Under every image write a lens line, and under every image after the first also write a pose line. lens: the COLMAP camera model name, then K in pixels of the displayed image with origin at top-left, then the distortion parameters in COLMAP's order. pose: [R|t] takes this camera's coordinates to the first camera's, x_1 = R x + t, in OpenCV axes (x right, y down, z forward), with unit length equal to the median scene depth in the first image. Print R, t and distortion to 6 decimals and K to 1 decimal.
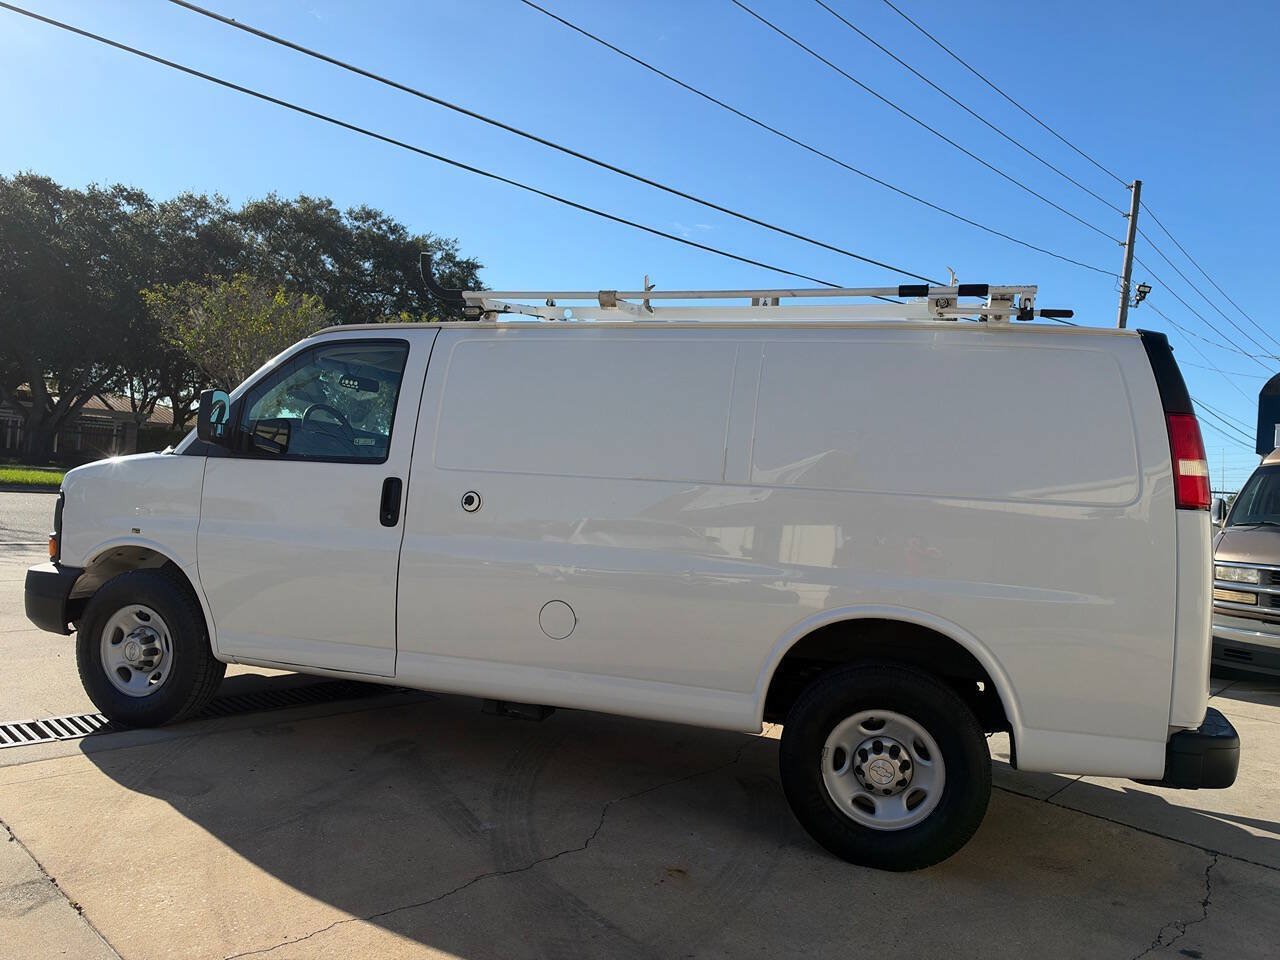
lens RADIAL K [[930.0, 0, 639.3], [0, 930.0, 475.5], [0, 0, 1]] dist [0.040817, -0.081932]
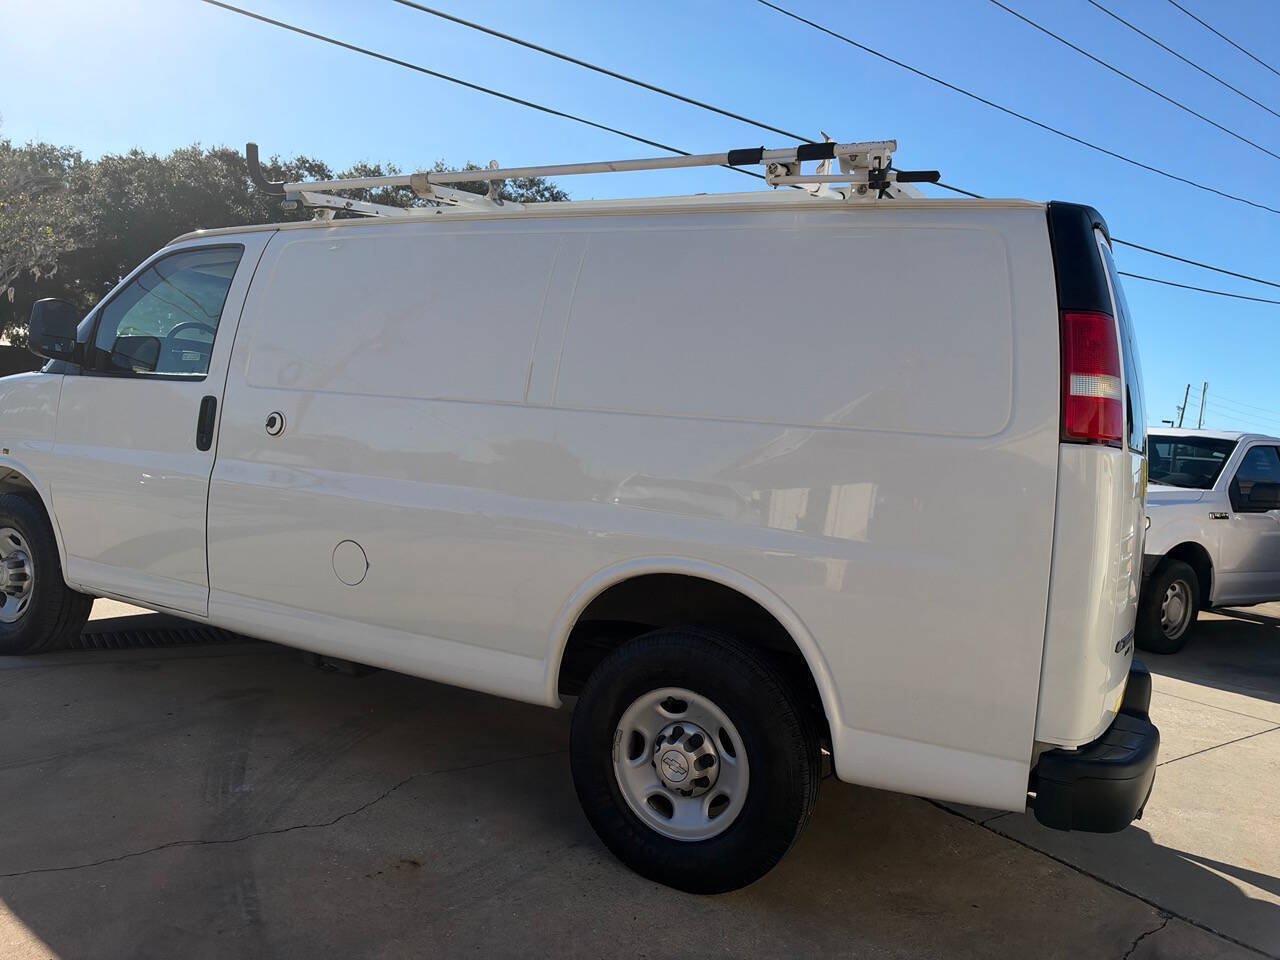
lens RADIAL K [[927.1, 0, 651.6], [0, 927.1, 482.0], [0, 0, 1]] dist [0.110938, -0.216140]
pose [[0.983720, 0.034919, -0.176283, 0.316102], [-0.028805, 0.998895, 0.037123, 0.039083], [0.177385, -0.031441, 0.983639, 0.186162]]
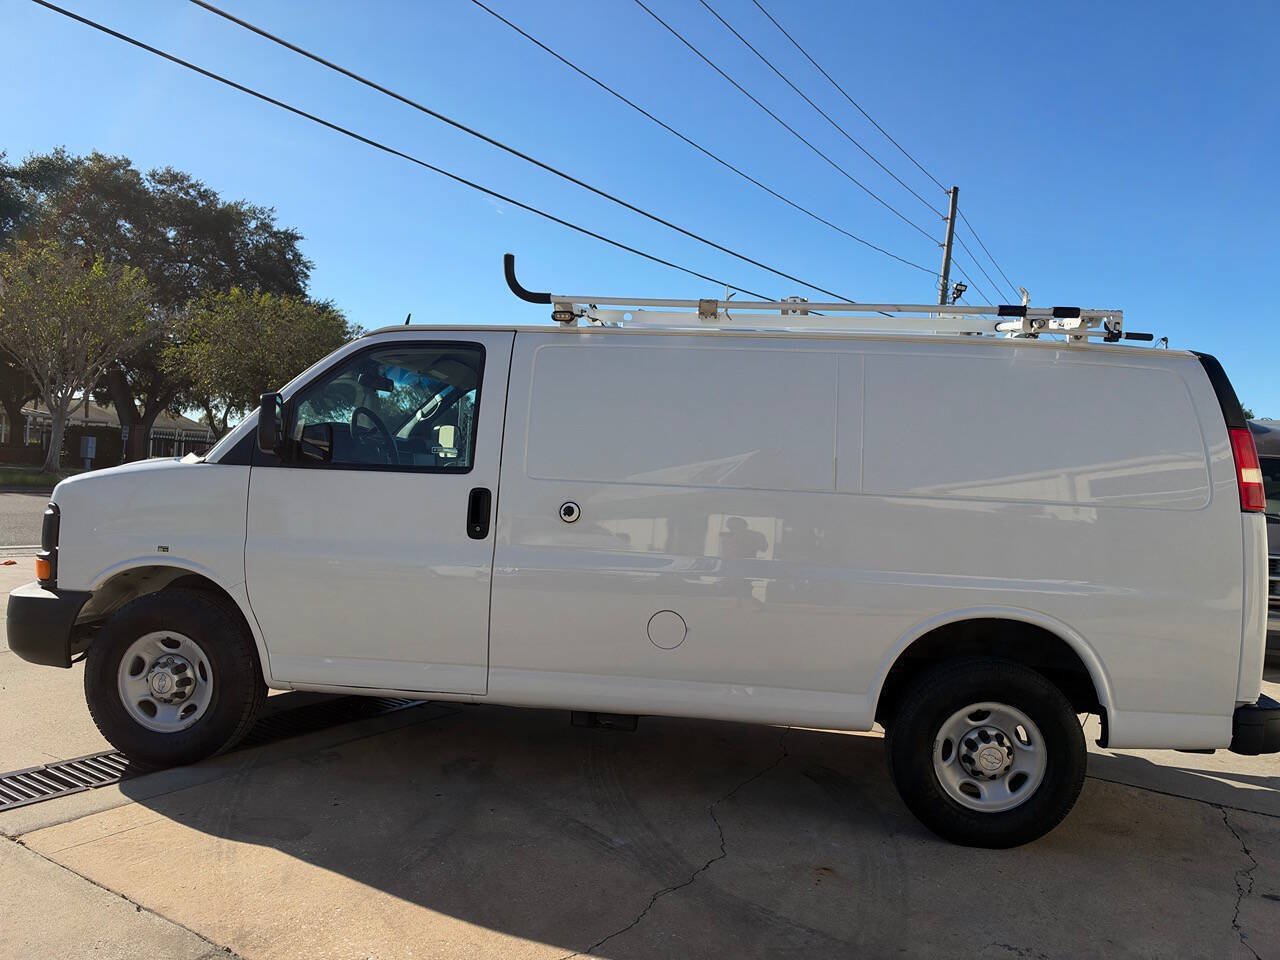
lens RADIAL K [[930.0, 0, 639.3], [0, 930.0, 475.5], [0, 0, 1]] dist [0.040817, -0.081932]
pose [[0.977975, -0.010677, 0.208448, -0.304562], [0.006373, 0.999753, 0.021310, -0.030011], [-0.208624, -0.019513, 0.977801, 0.031565]]
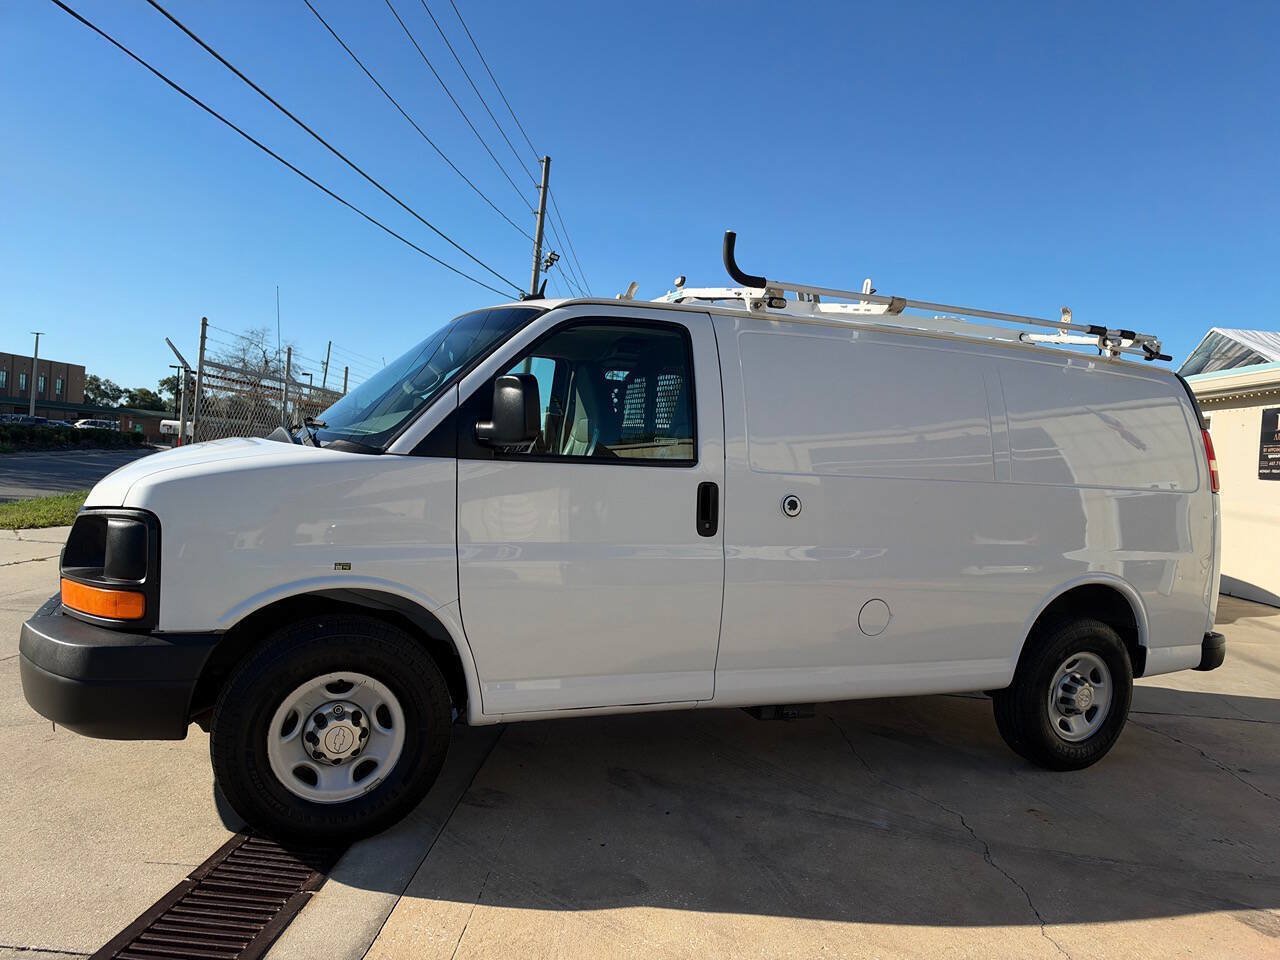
lens RADIAL K [[930.0, 0, 639.3], [0, 930.0, 475.5], [0, 0, 1]] dist [0.040817, -0.081932]
pose [[0.746414, -0.031494, 0.664736, -0.908904], [-0.017714, 0.997585, 0.067155, -0.062766], [-0.665246, -0.061901, 0.744054, 0.381822]]
